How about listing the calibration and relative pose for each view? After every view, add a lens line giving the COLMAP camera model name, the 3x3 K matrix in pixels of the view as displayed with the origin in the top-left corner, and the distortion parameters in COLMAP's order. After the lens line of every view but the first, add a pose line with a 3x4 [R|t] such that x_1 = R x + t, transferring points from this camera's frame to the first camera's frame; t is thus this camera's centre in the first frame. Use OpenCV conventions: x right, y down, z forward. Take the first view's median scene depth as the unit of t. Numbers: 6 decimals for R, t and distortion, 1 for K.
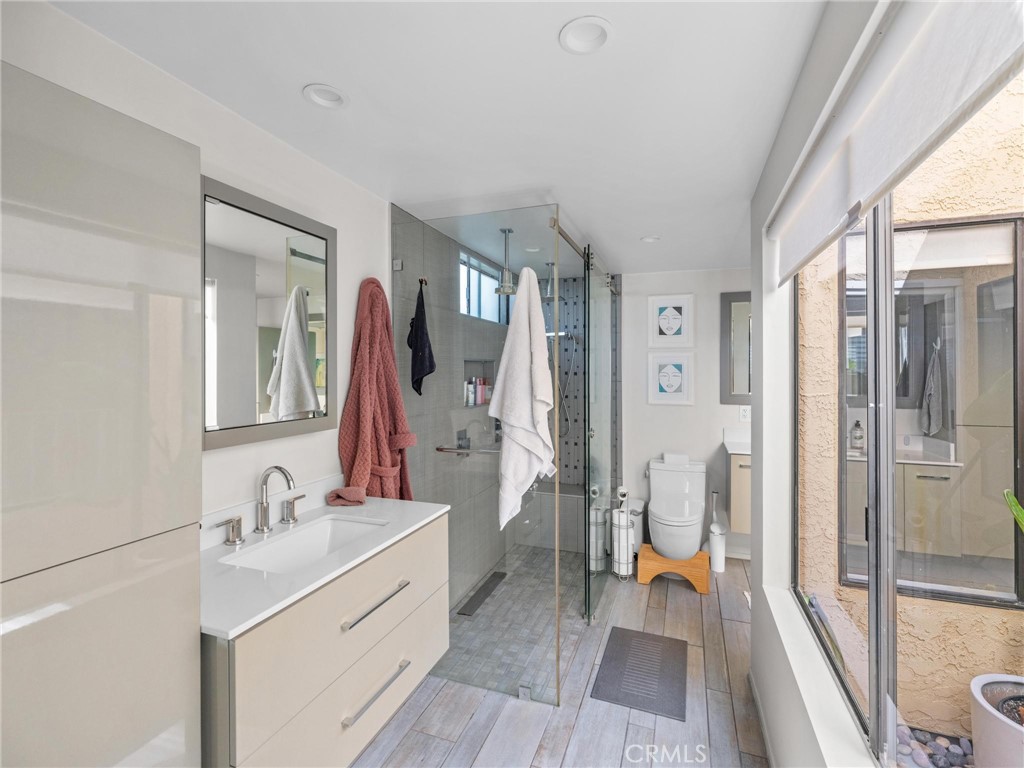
lens RADIAL K [[470.5, 0, 510.5], [0, 470.5, 369.6], [0, 0, 1]] dist [-0.001458, 0.001006]
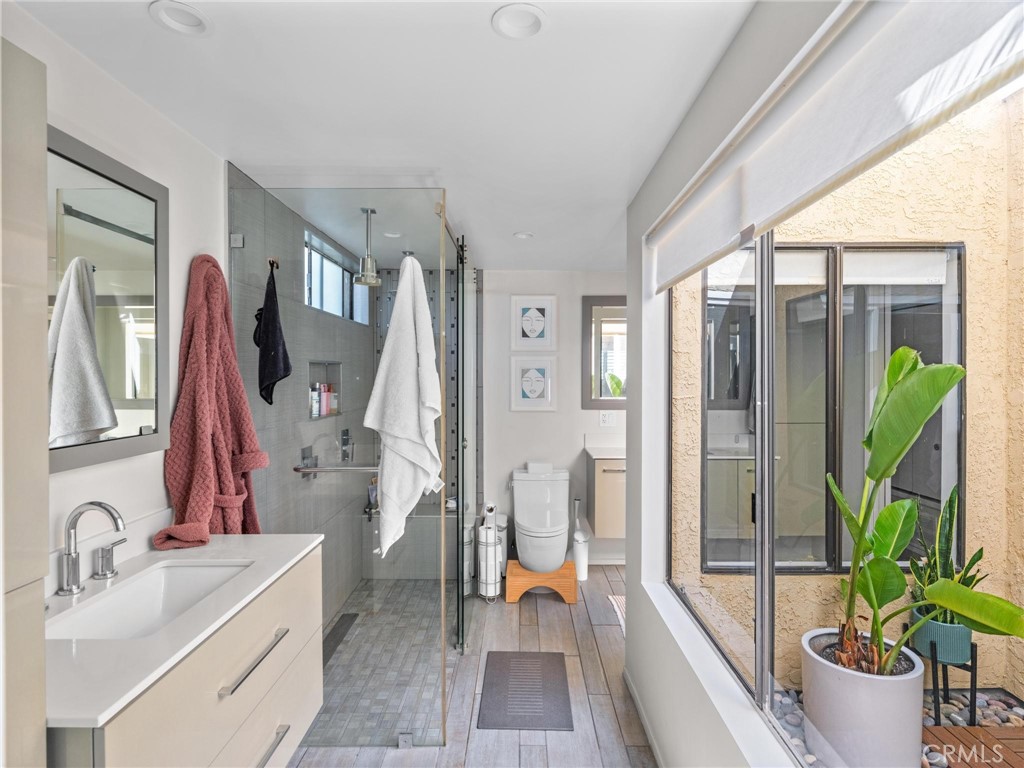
lens RADIAL K [[541.1, 0, 513.5], [0, 541.1, 377.8], [0, 0, 1]] dist [0.000630, -0.001071]
pose [[0.940313, -0.000550, 0.340312, -0.105605], [-0.001197, 0.999987, 0.004922, 0.003440], [-0.340310, -0.005036, 0.940300, -0.015535]]
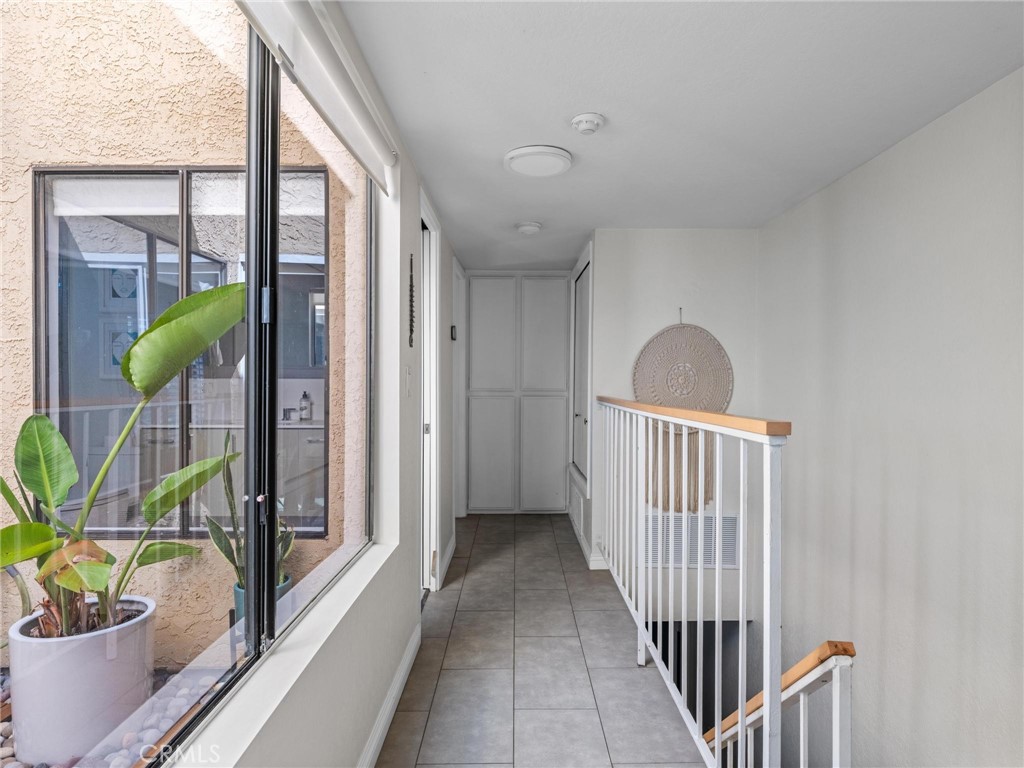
lens RADIAL K [[575.4, 0, 512.0], [0, 575.4, 384.0], [0, 0, 1]] dist [-0.000974, -0.001678]
pose [[0.937295, -0.002325, 0.348530, 0.984816], [-0.002703, 0.999899, 0.013938, 0.101881], [-0.348527, -0.014006, 0.937194, -0.357707]]
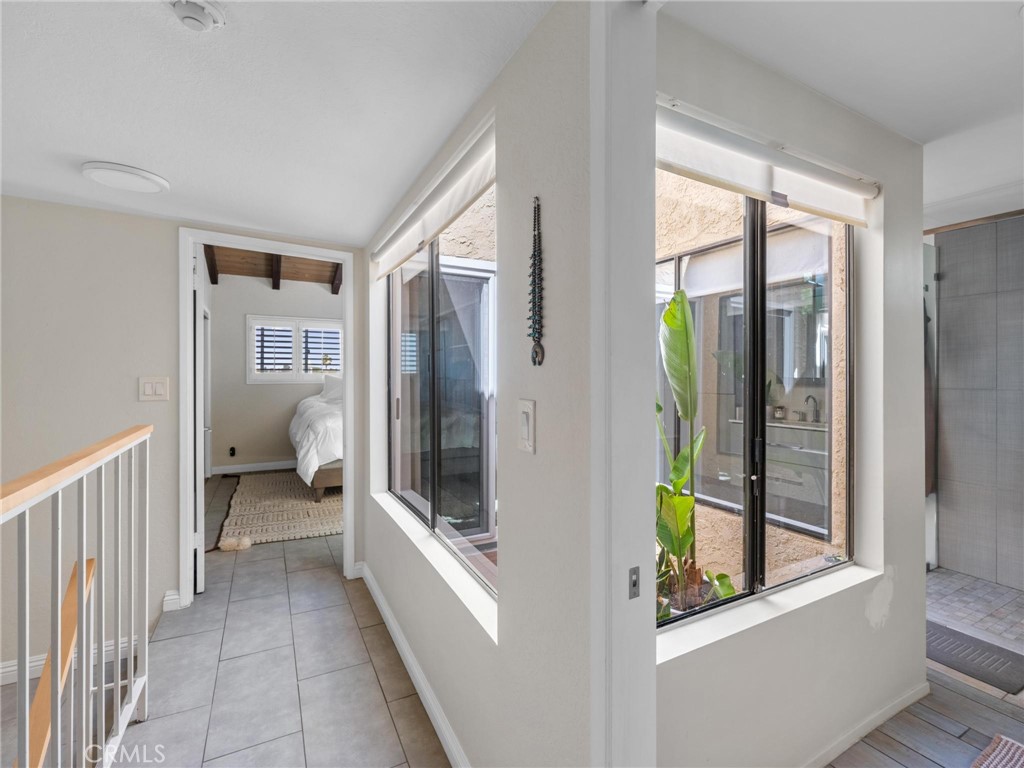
lens RADIAL K [[468.3, 0, 512.9], [0, 468.3, 376.1], [0, 0, 1]] dist [-0.003389, -0.000013]
pose [[-0.661287, 0.001813, -0.750131, 1.526197], [0.003433, 0.999994, -0.000609, 0.061727], [0.750125, -0.002978, -0.661289, 0.917539]]
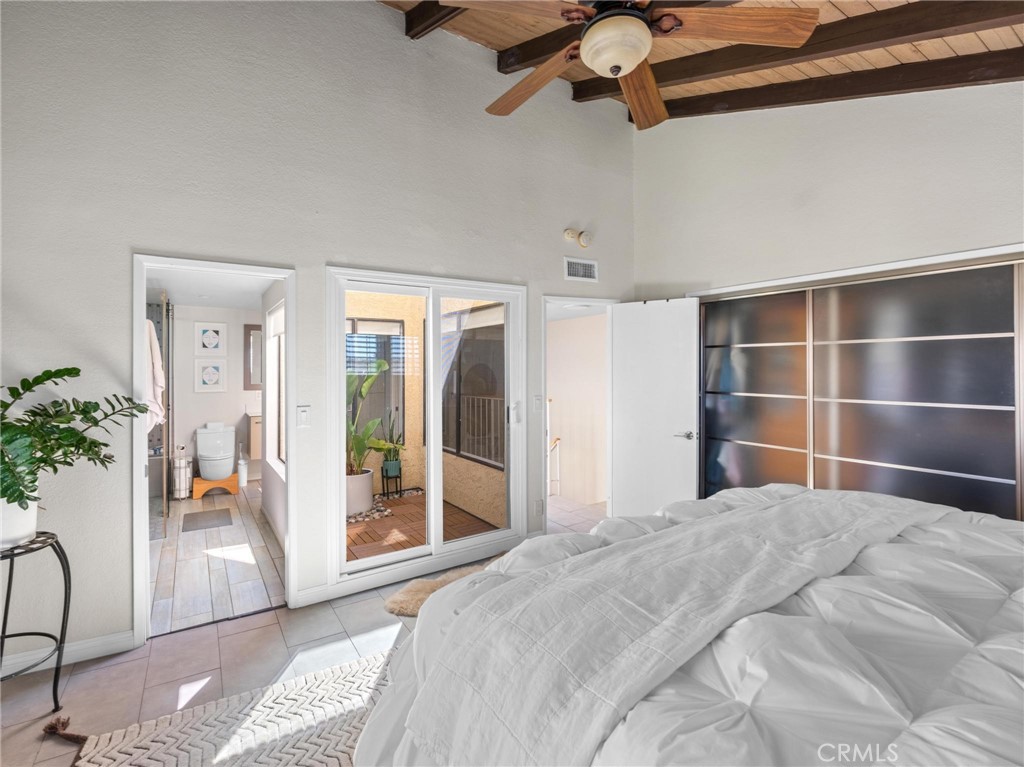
lens RADIAL K [[483.9, 0, 512.1], [0, 483.9, 364.4], [0, 0, 1]] dist [-0.000102, 0.000158]
pose [[0.584999, 0.001664, 0.811032, -0.595167], [0.001519, 0.999994, -0.003147, -0.018216], [-0.811033, 0.003073, 0.584993, -1.188657]]
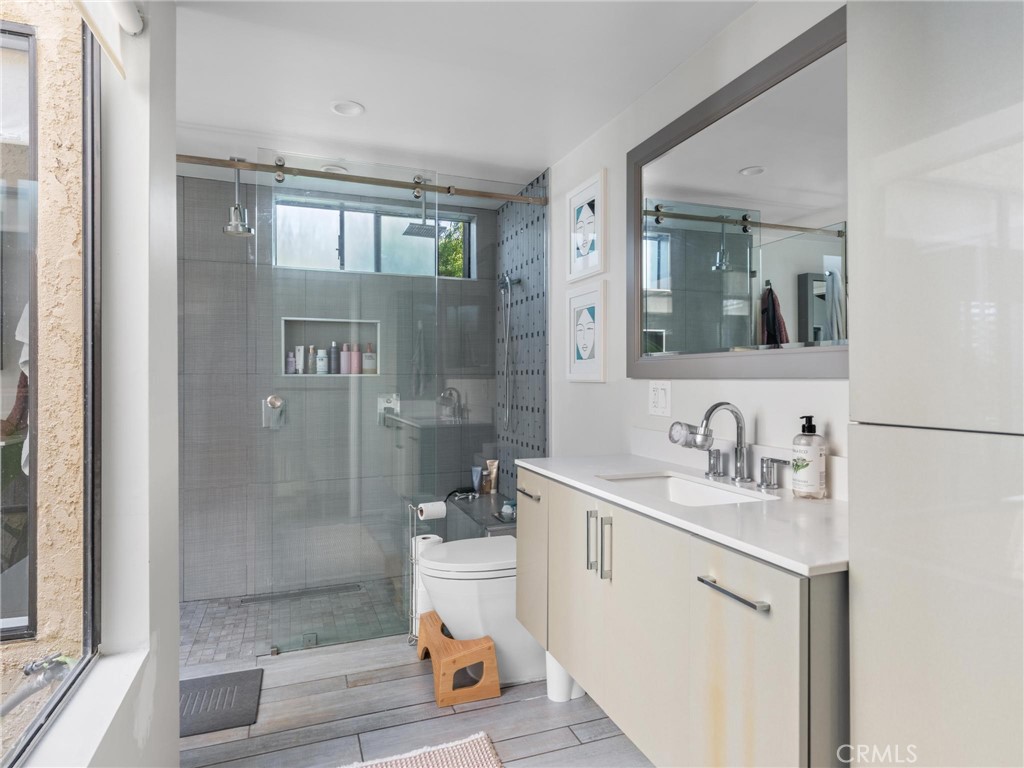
lens RADIAL K [[585.4, 0, 515.9], [0, 585.4, 379.7], [0, 0, 1]] dist [0.017712, -0.019007]
pose [[0.655828, 0.001421, -0.754909, 1.253492], [0.001208, 0.999995, 0.002932, 0.109672], [0.754910, -0.002835, 0.655823, 0.763396]]
